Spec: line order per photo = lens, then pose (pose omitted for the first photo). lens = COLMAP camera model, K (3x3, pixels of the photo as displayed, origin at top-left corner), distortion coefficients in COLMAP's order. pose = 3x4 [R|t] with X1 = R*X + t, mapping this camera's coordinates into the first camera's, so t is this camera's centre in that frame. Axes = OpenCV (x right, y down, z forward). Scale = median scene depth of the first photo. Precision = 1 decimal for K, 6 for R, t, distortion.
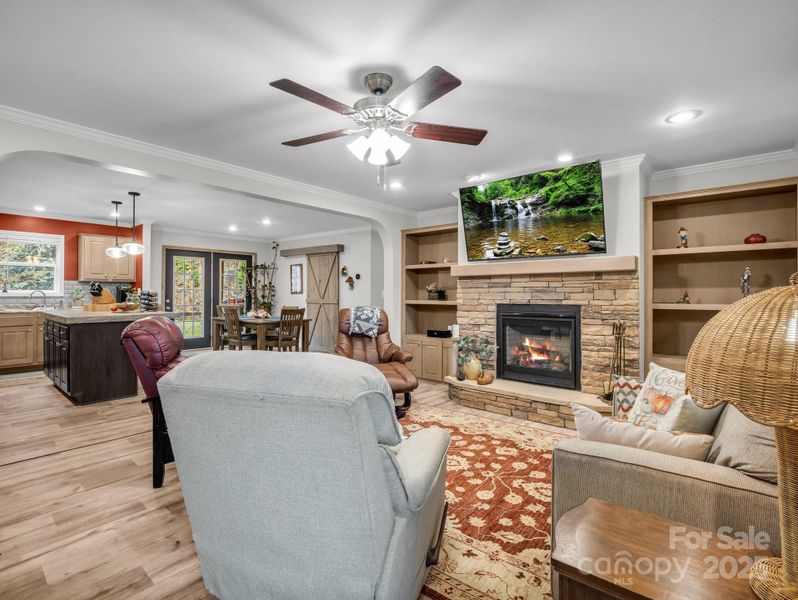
lens RADIAL K [[389.3, 0, 396.5], [0, 389.3, 299.9], [0, 0, 1]] dist [-0.013147, -0.001822]
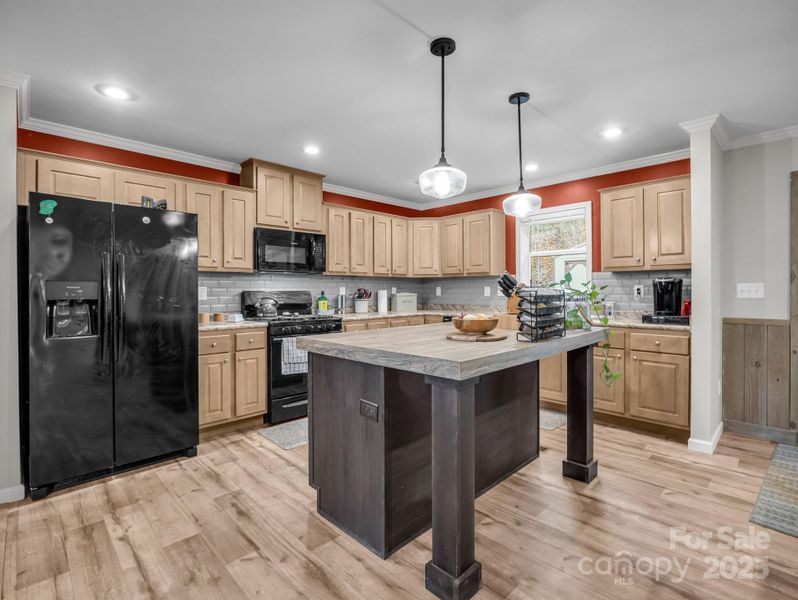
lens RADIAL K [[389.3, 0, 398.1], [0, 389.3, 293.5], [0, 0, 1]] dist [-0.013147, -0.001822]
pose [[-0.096382, 0.001052, -0.995344, -0.303352], [-0.019145, 0.999812, 0.002910, -0.018104], [0.995160, 0.019337, -0.096344, 1.106748]]
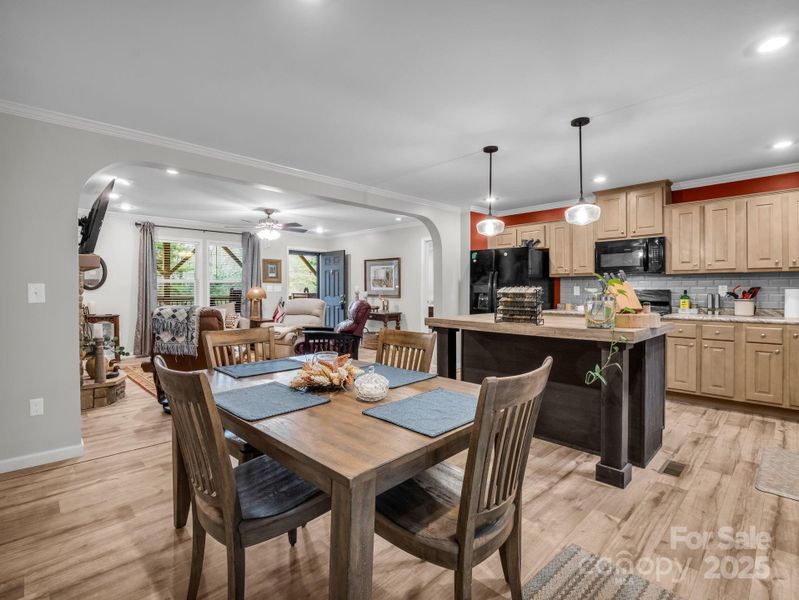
lens RADIAL K [[395.4, 0, 397.8], [0, 395.4, 288.2], [0, 0, 1]] dist [-0.018562, 0.000418]
pose [[-0.995944, -0.005100, 0.089826, -0.638433], [-0.003593, 0.999850, 0.016938, -0.036485], [-0.089899, 0.016547, -0.995813, 1.904424]]
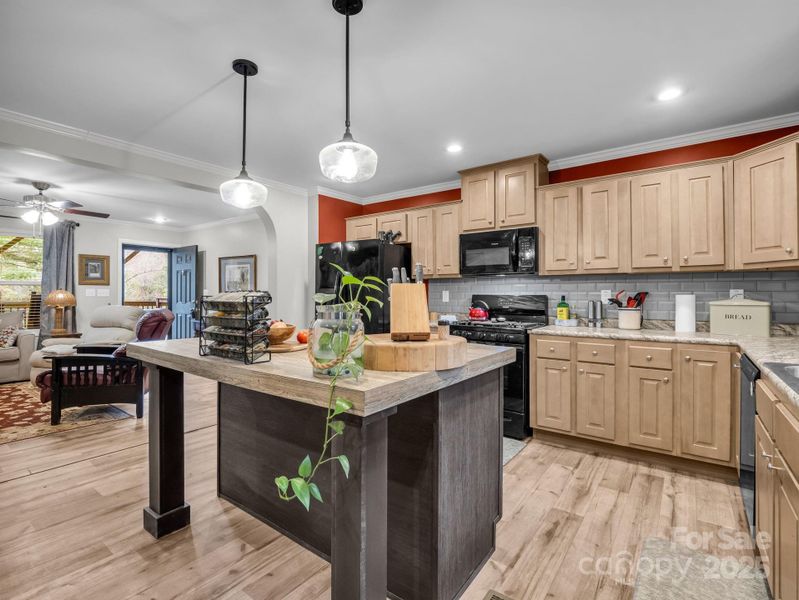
lens RADIAL K [[395.4, 0, 395.1], [0, 395.4, 288.2], [0, 0, 1]] dist [-0.018562, 0.000418]
pose [[-0.997755, -0.008241, -0.066460, -0.898008], [-0.008564, 0.999953, 0.004571, -0.033515], [0.066419, 0.005130, -0.997779, 1.601154]]
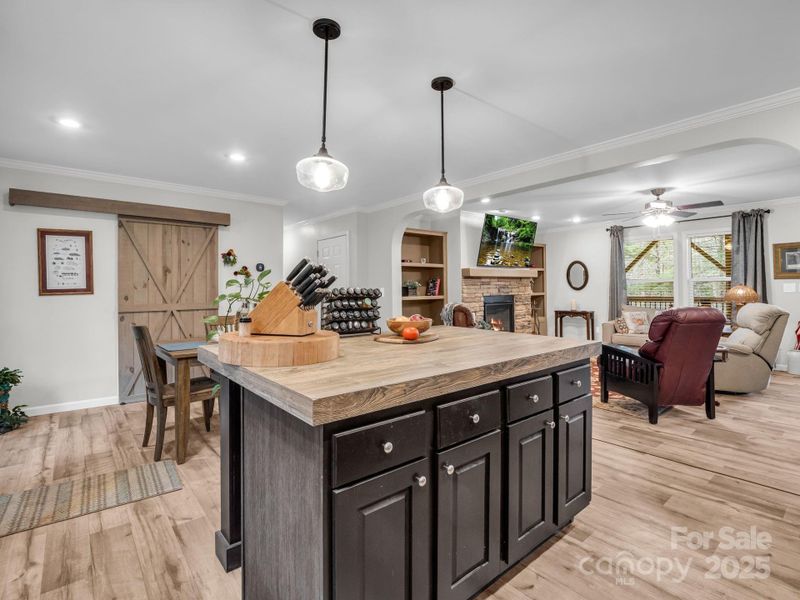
lens RADIAL K [[395.9, 0, 399.5], [0, 395.9, 298.7], [0, 0, 1]] dist [-0.018562, 0.000418]
pose [[0.165718, -0.028317, 0.985766, -1.295017], [0.024682, 0.999394, 0.024560, -0.025019], [-0.985864, 0.020261, 0.166317, 1.088030]]
